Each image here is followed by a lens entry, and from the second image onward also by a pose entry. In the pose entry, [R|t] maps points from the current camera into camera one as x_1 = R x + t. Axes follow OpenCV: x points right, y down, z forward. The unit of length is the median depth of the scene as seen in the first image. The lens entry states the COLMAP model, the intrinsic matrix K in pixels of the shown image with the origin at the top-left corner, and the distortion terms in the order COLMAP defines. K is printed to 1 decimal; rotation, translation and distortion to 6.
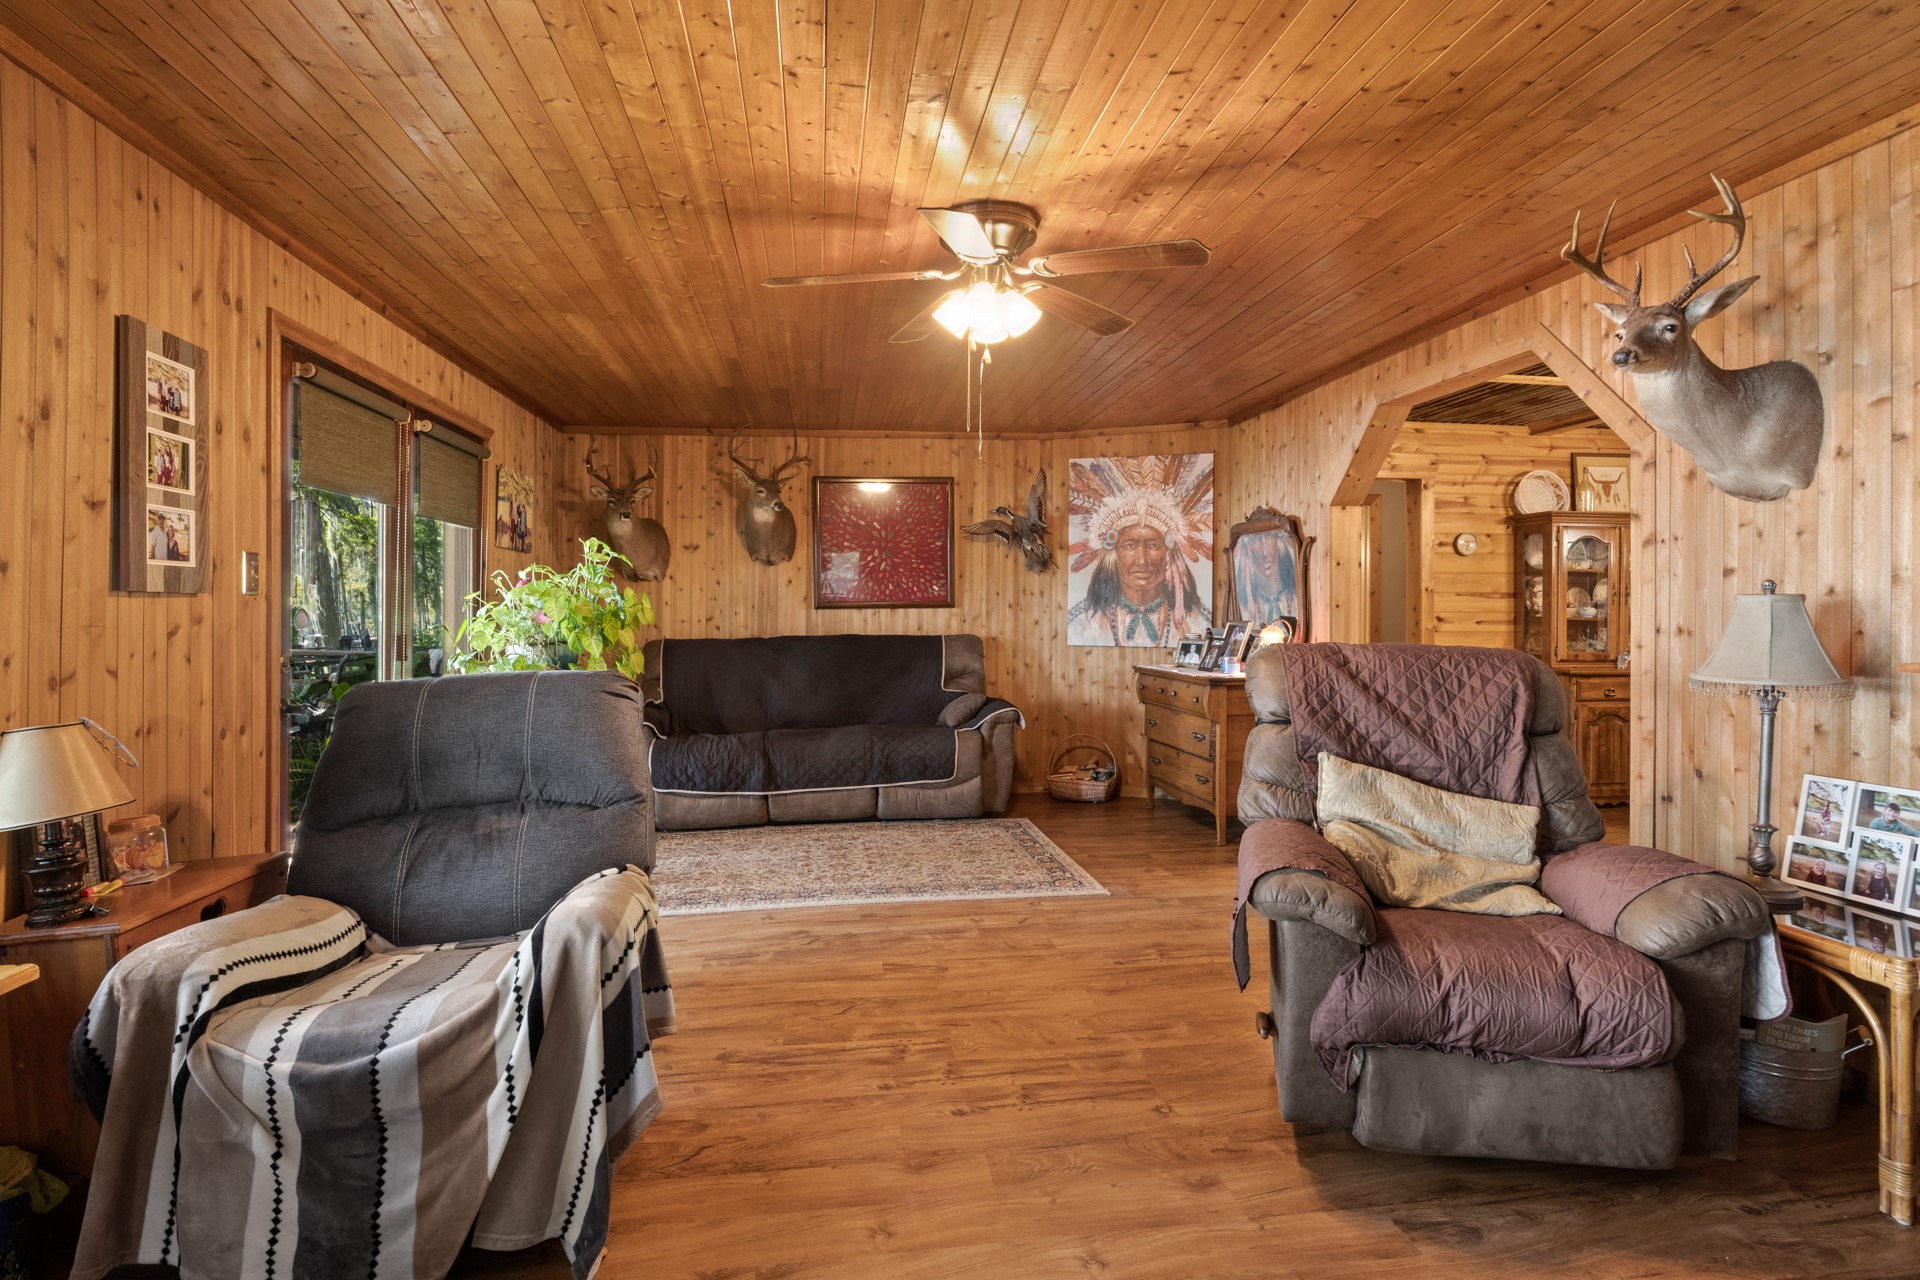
lens RADIAL K [[983.9, 0, 961.4], [0, 983.9, 626.3], [0, 0, 1]] dist [-0.001474, -0.000002]
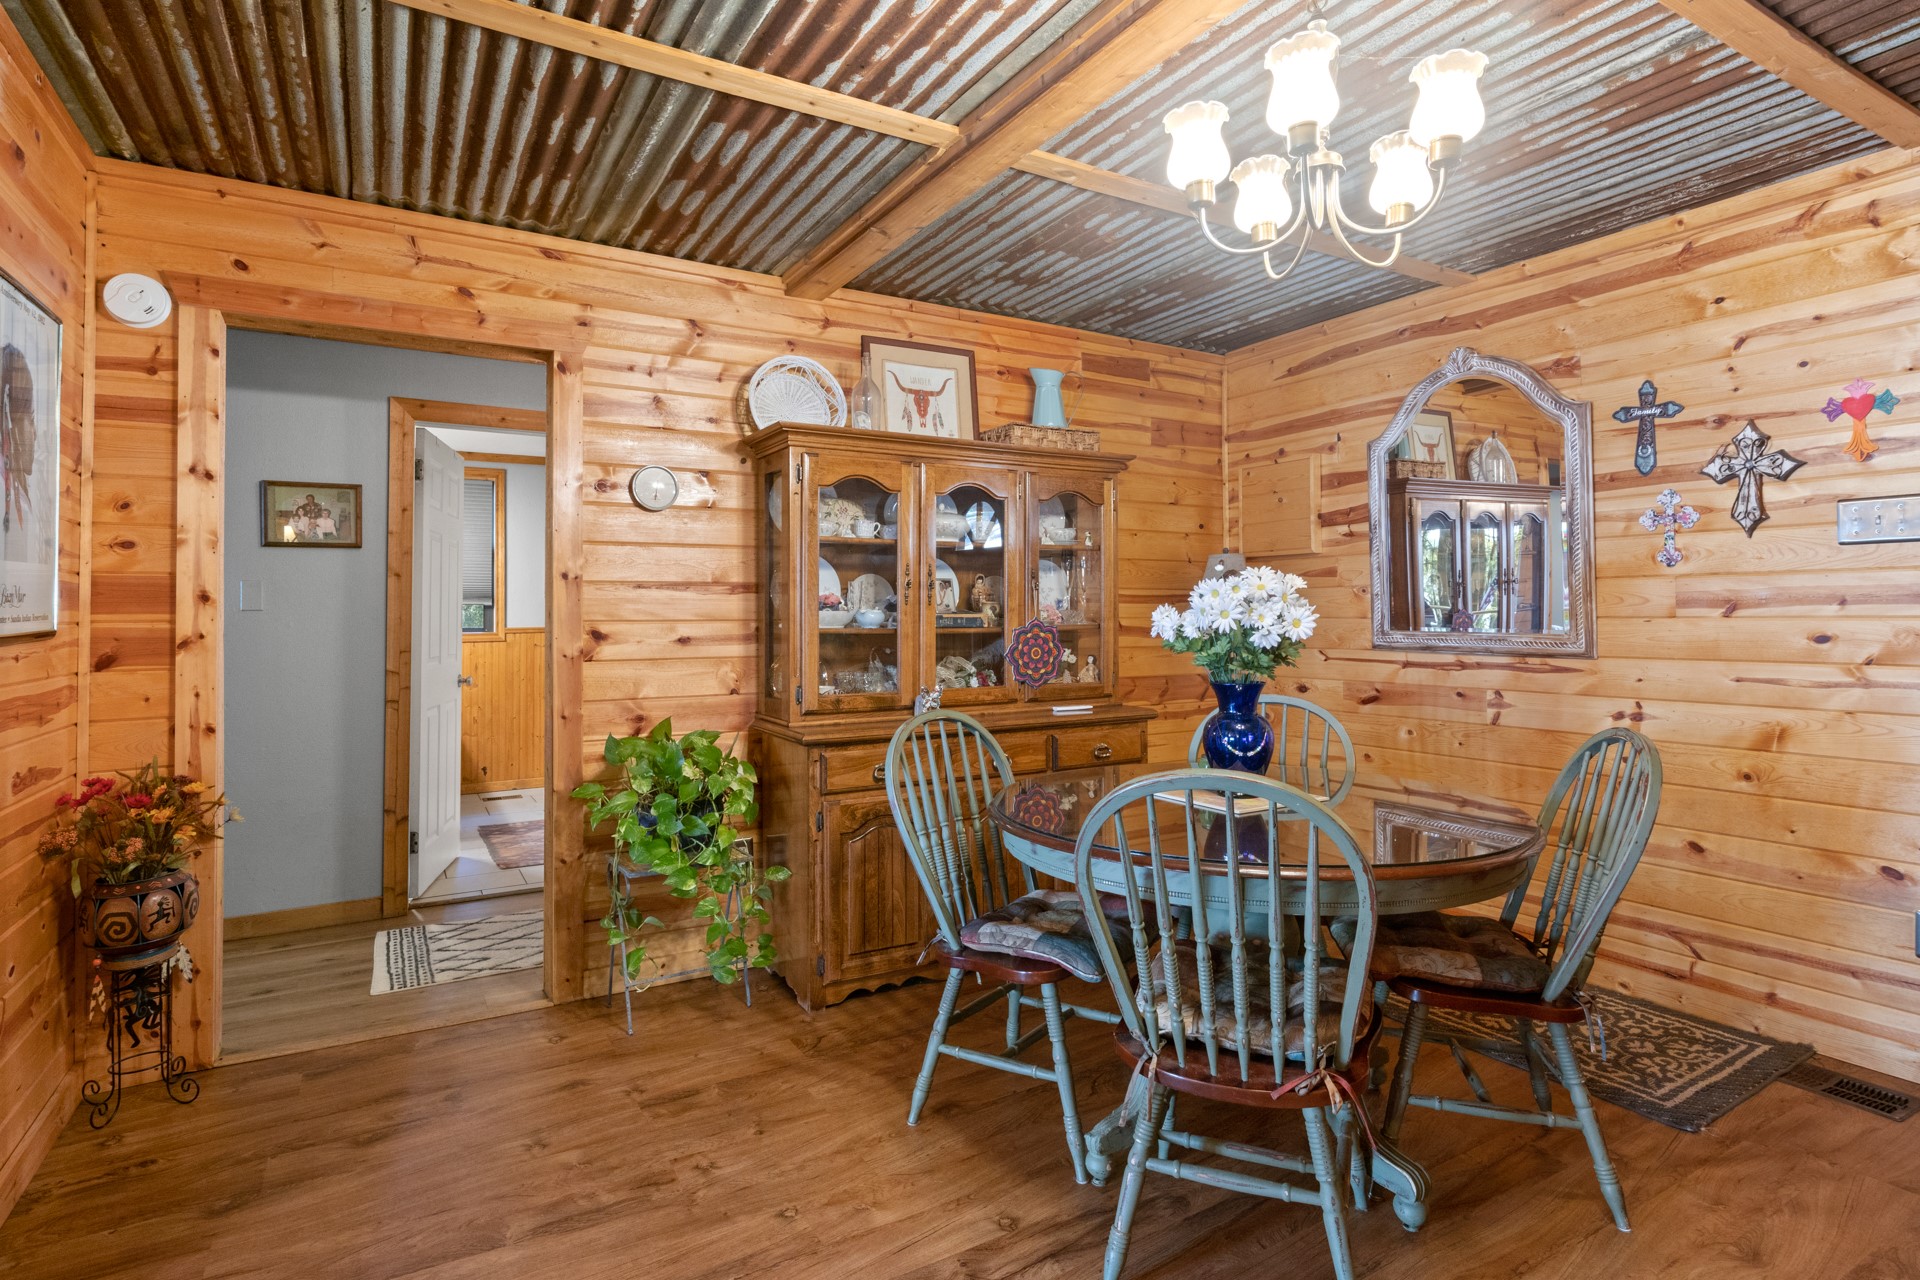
lens RADIAL K [[983.9, 0, 961.4], [0, 983.9, 626.3], [0, 0, 1]] dist [-0.001474, -0.000002]
pose [[0.924253, -0.013277, 0.381550, 0.464080], [0.014965, 0.999887, -0.001456, -0.008228], [-0.381488, 0.007056, 0.924347, 0.466462]]
